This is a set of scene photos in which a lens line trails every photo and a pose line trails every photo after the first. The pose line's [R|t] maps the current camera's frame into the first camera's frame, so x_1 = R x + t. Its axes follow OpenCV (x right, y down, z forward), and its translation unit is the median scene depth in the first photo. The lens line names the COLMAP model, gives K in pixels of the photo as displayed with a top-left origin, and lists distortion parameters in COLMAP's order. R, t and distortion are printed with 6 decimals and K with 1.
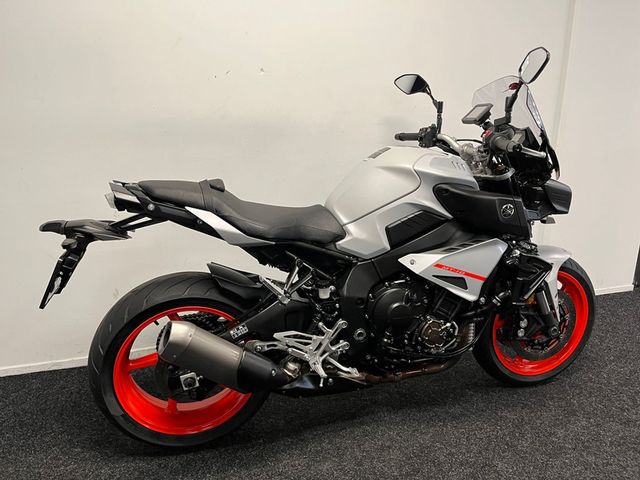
lens RADIAL K [[480.3, 0, 322.0], [0, 480.3, 239.0], [0, 0, 1]] dist [0.080164, -0.102577]
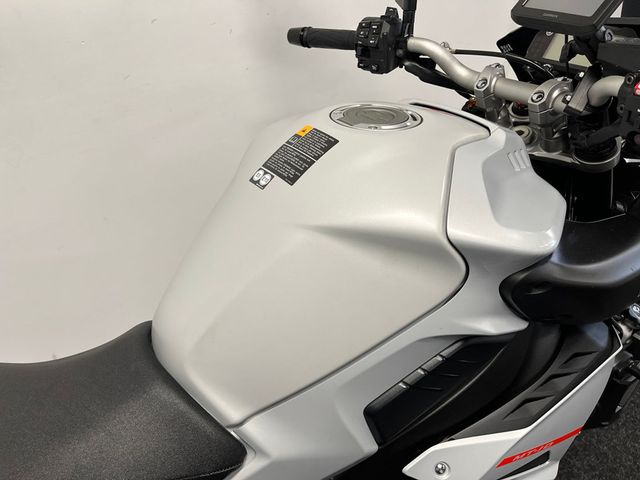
lens RADIAL K [[480.3, 0, 322.0], [0, 480.3, 239.0], [0, 0, 1]] dist [0.080164, -0.102577]
pose [[0.940960, -0.196850, 0.275400, 0.036864], [0.099626, 0.938547, 0.330462, -0.236900], [-0.323527, -0.283514, 0.902746, 0.727555]]
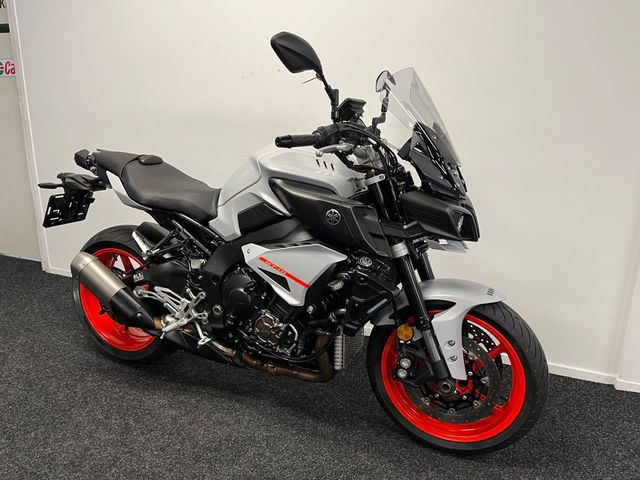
lens RADIAL K [[480.3, 0, 322.0], [0, 480.3, 239.0], [0, 0, 1]] dist [0.080164, -0.102577]
pose [[0.778720, 0.184327, -0.599682, 0.893751], [-0.199219, 0.979044, 0.042236, -0.050247], [0.594901, 0.086579, 0.799123, 0.264900]]
